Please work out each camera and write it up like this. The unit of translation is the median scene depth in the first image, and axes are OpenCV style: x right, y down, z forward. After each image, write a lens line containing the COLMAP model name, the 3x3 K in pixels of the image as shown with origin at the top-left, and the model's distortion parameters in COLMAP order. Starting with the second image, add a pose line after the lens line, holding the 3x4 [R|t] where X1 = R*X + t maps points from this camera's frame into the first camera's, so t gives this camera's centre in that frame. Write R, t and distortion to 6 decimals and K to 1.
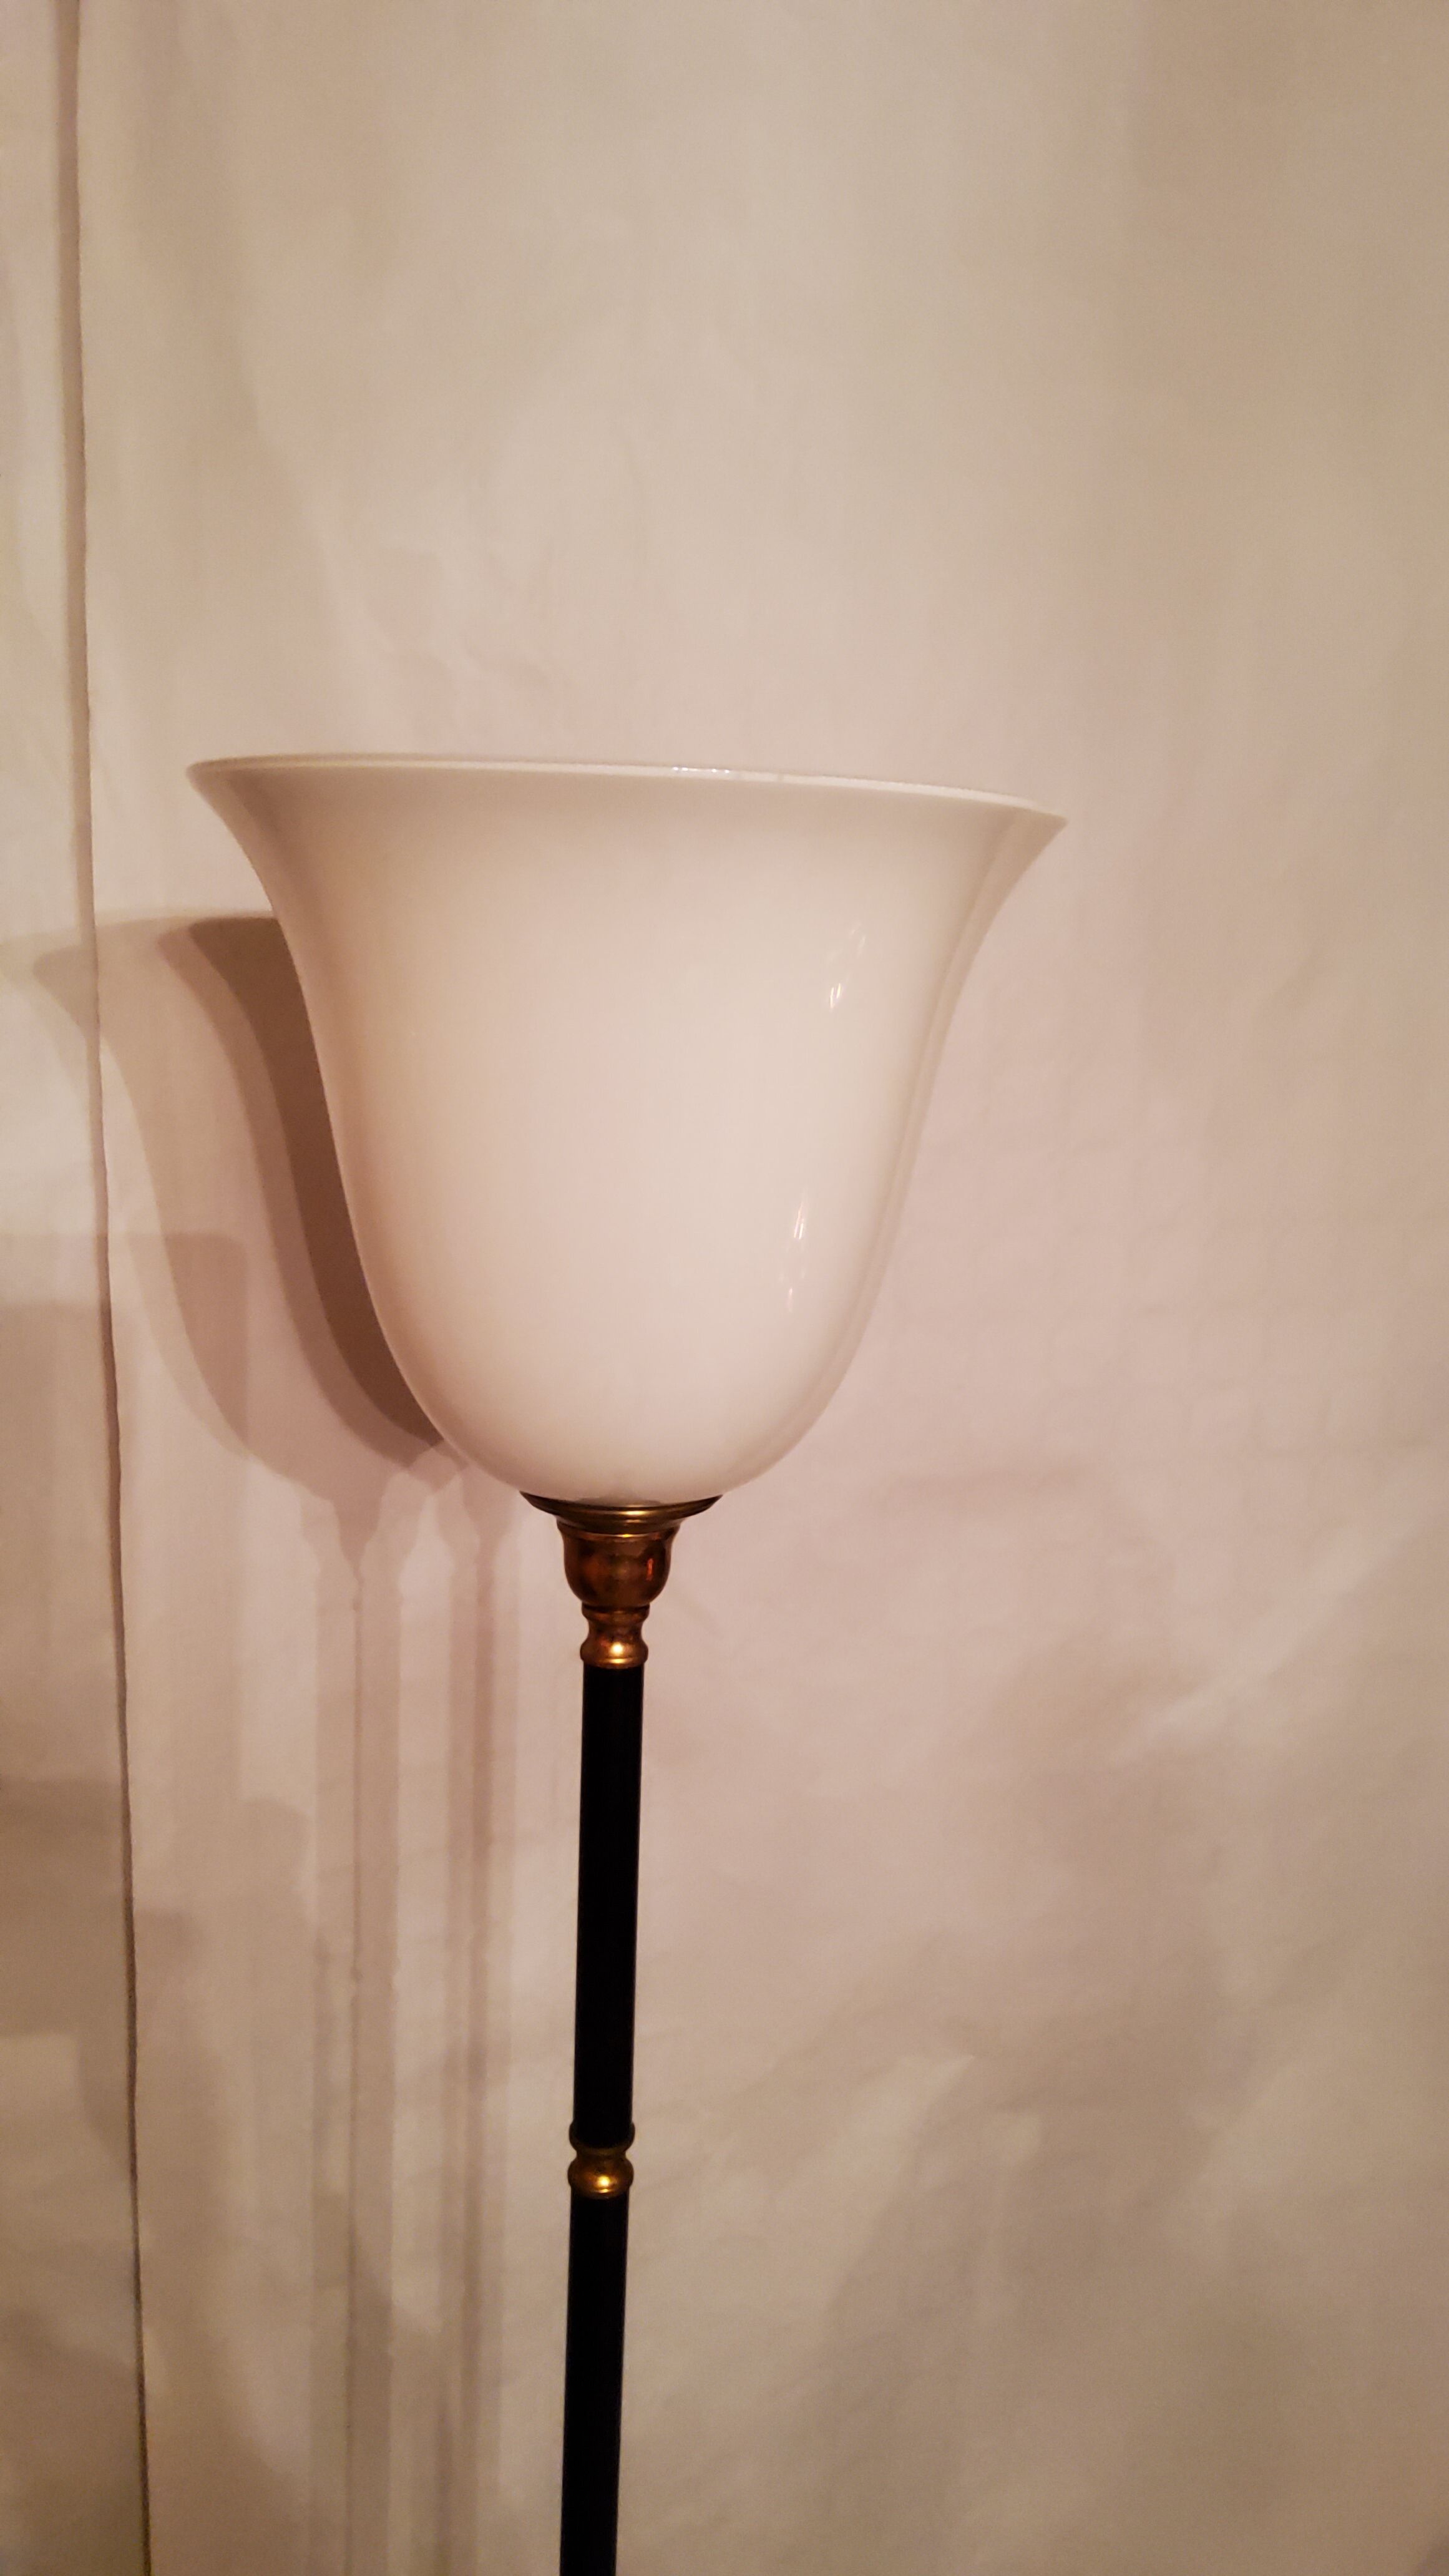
lens RADIAL K [[1942.8, 0, 724.5], [0, 1942.8, 1288.0], [0, 0, 1]] dist [0.095522, -0.129610]
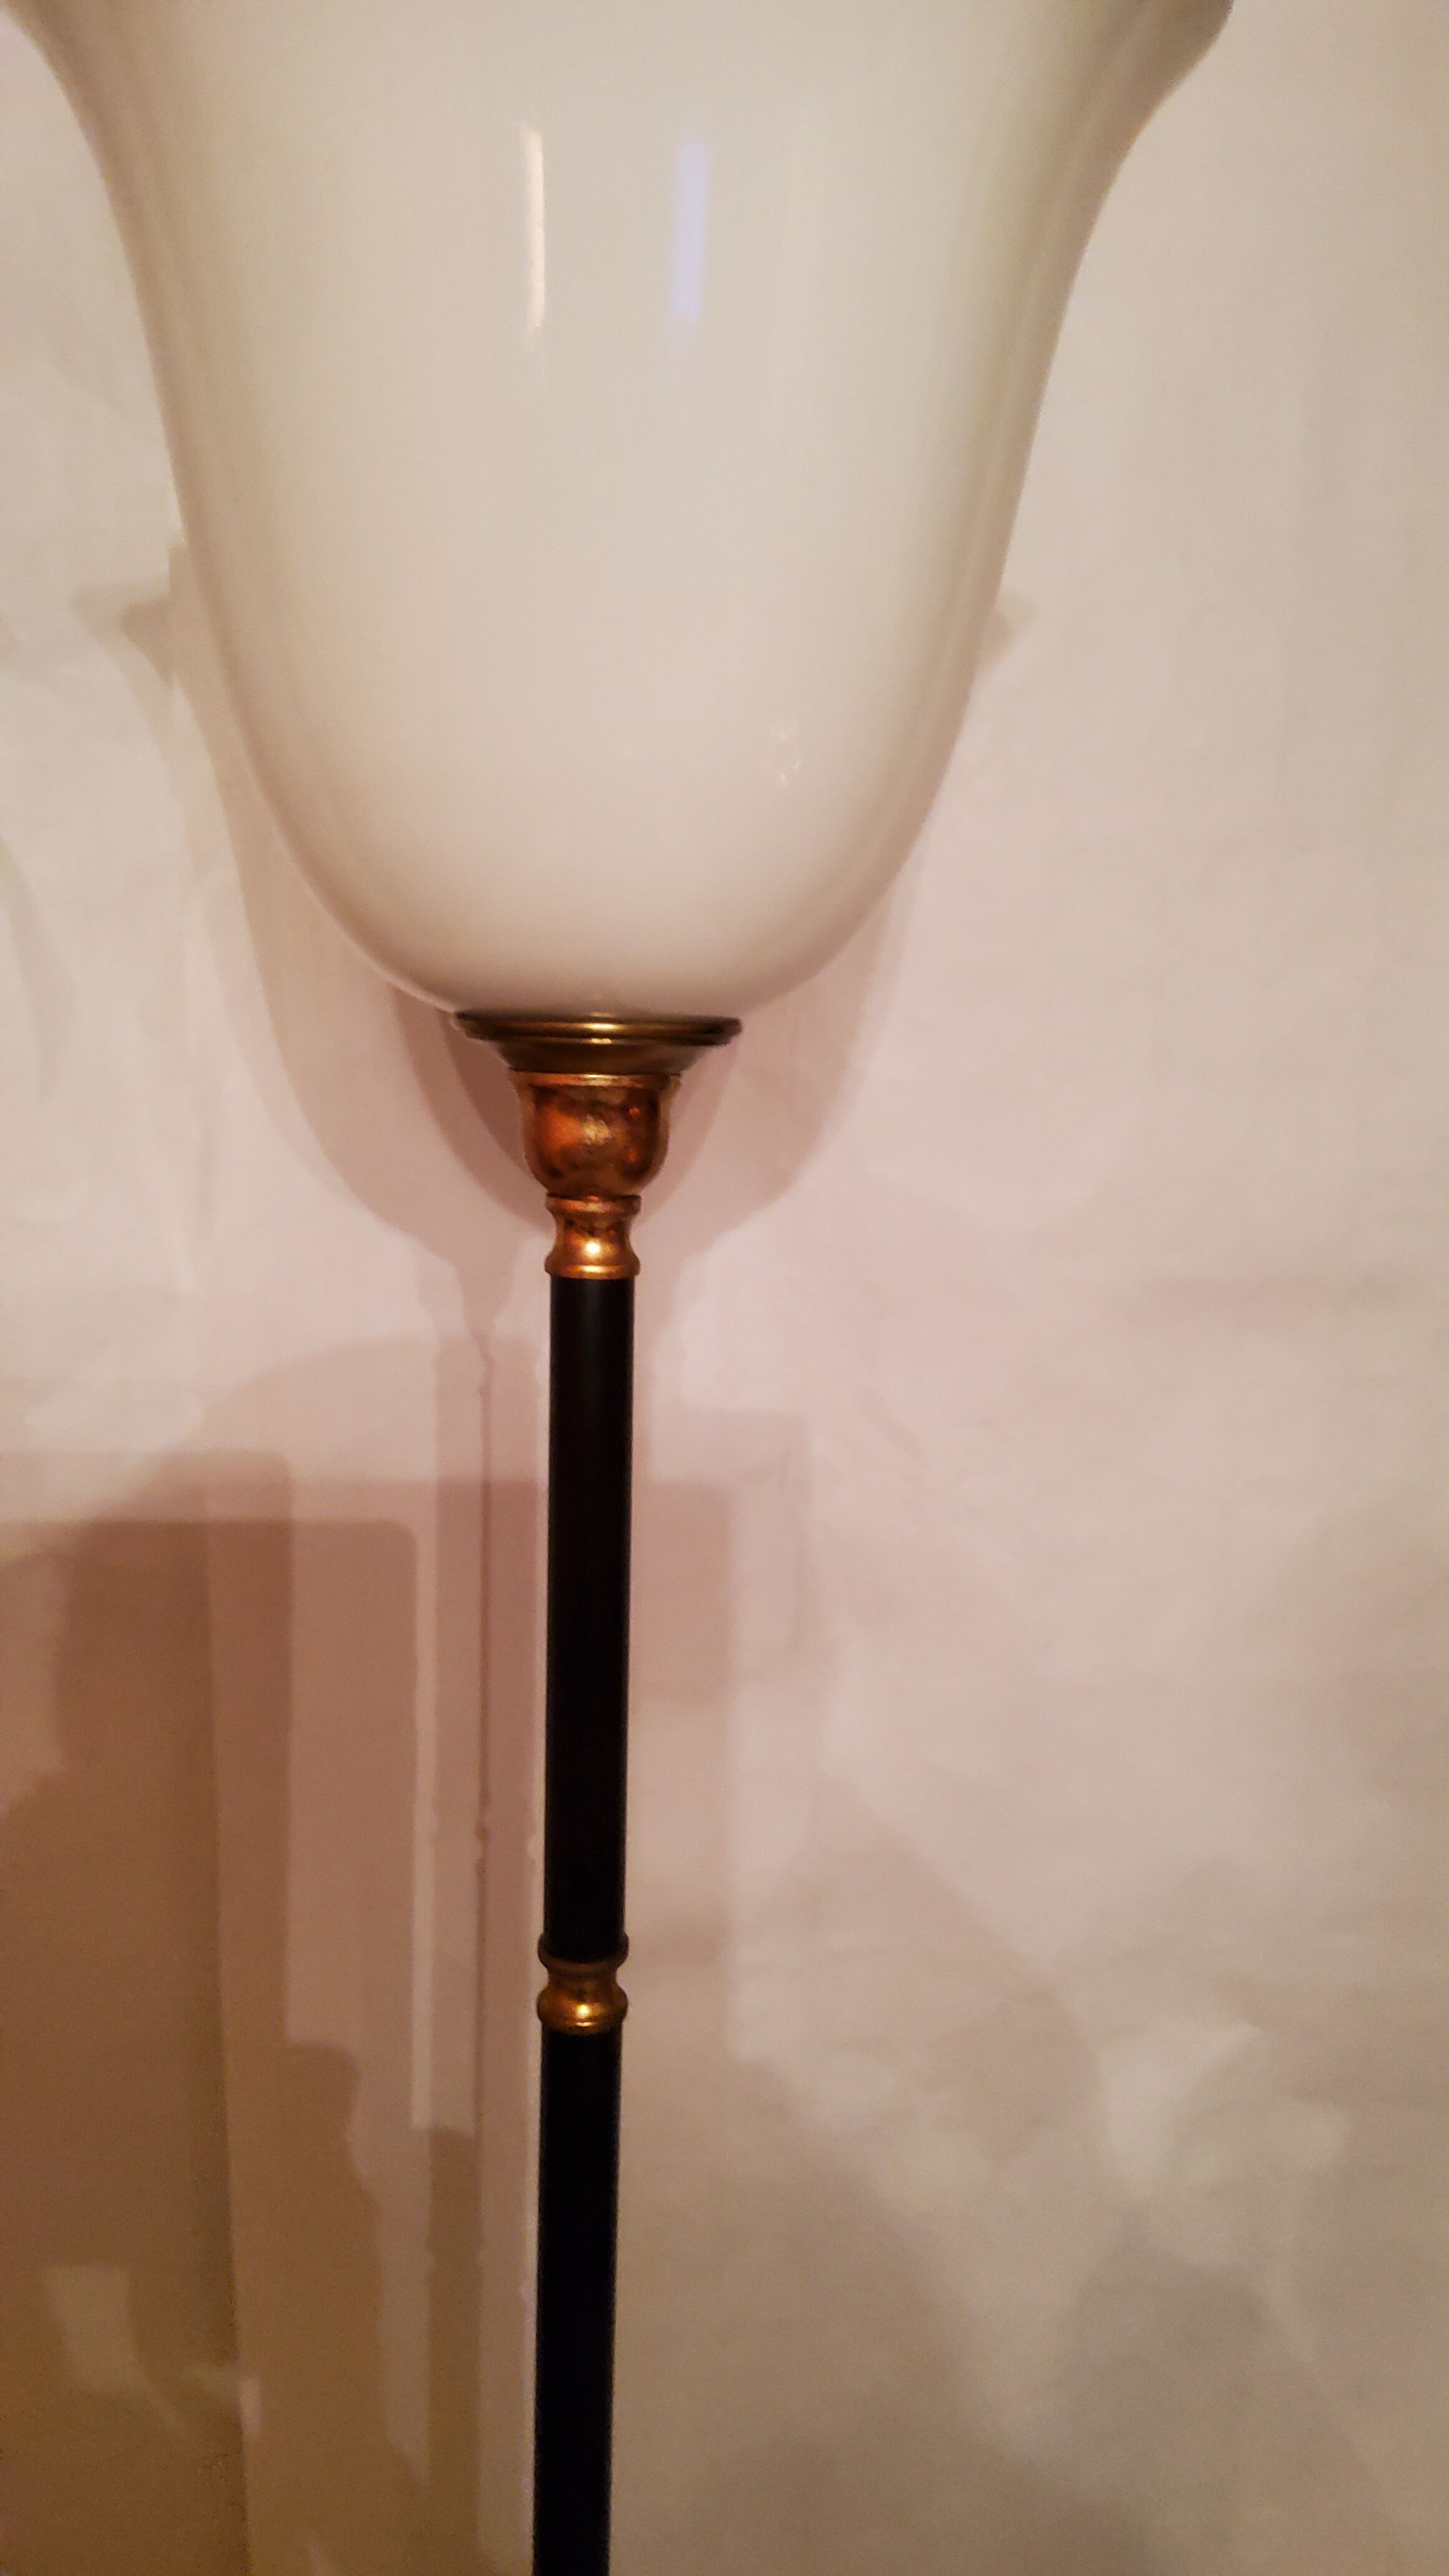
lens RADIAL K [[1903.0, 0, 735.1], [0, 1903.0, 1303.4], [0, 0, 1]] dist [0.063668, -0.111995]
pose [[0.978050, 0.019847, -0.207424, 0.099746], [-0.025214, 0.999411, -0.023261, 0.156635], [0.206841, 0.027980, 0.977974, 0.236914]]
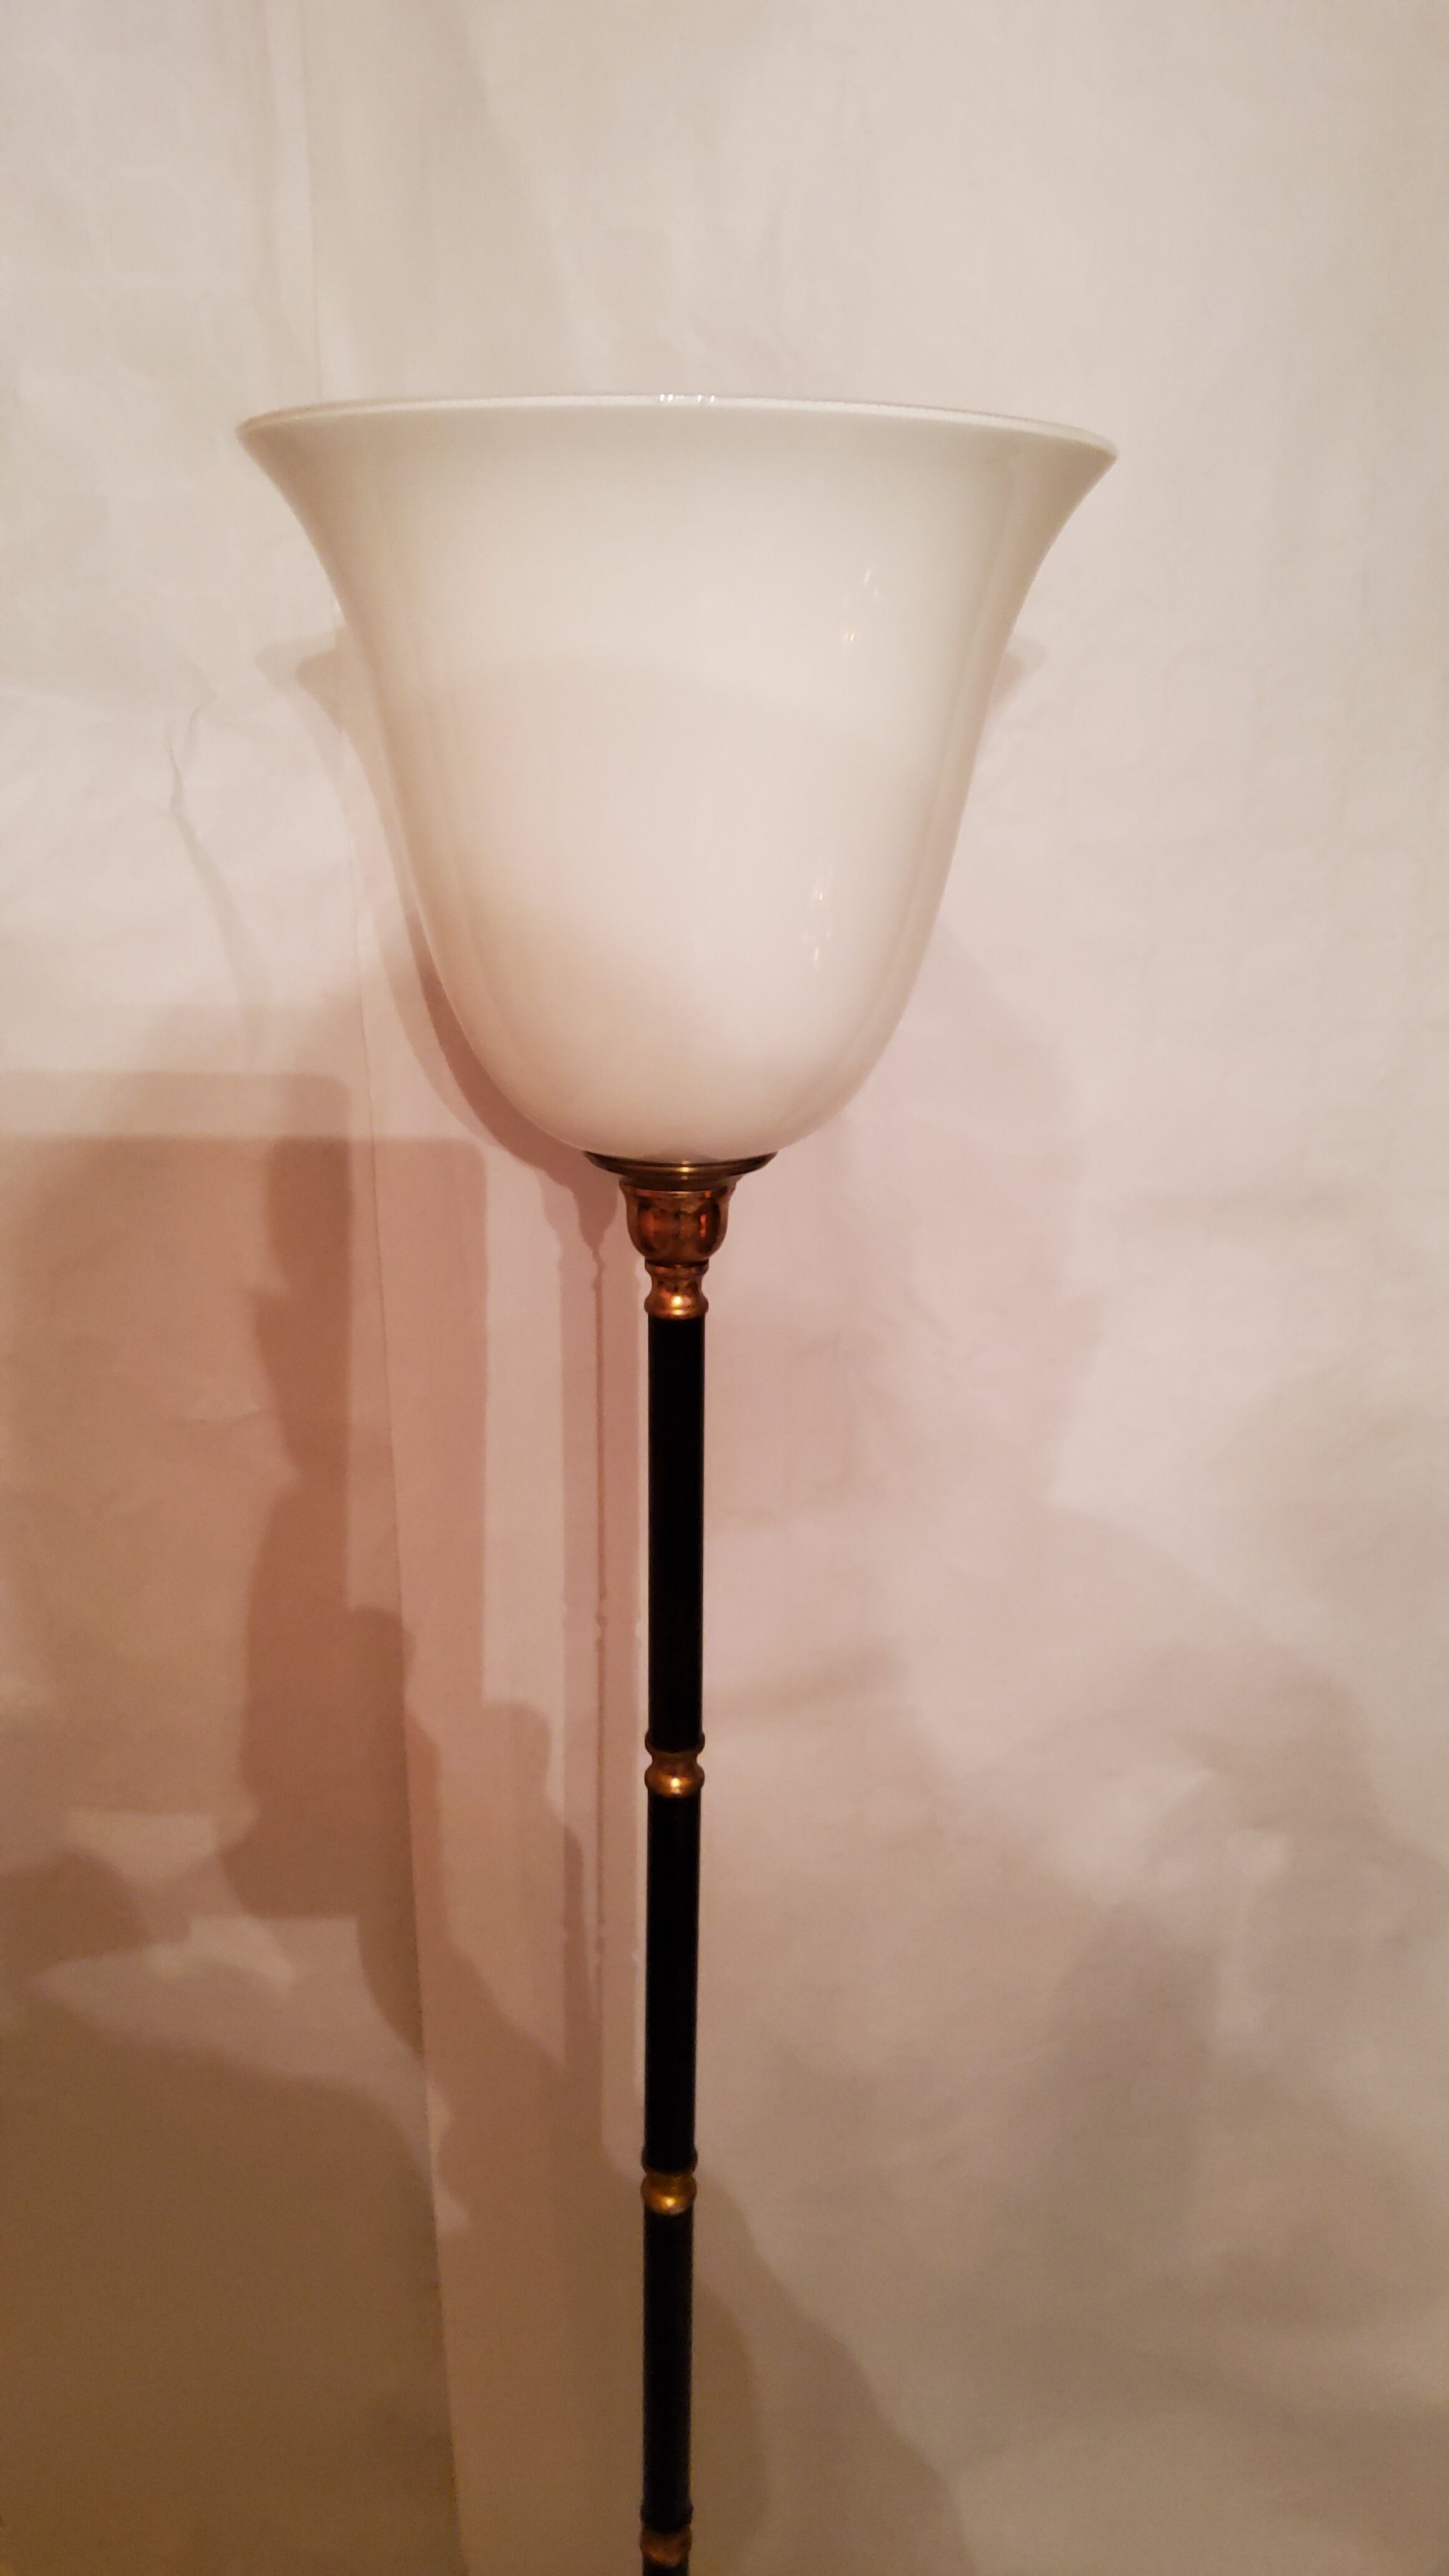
lens RADIAL K [[1942.8, 0, 724.5], [0, 1942.8, 1288.0], [0, 0, 1]] dist [0.095522, -0.129610]
pose [[0.964356, 0.054099, -0.259020, 0.173744], [-0.022550, 0.992119, 0.123257, 0.033750], [0.263647, -0.113022, 0.957975, -0.004587]]
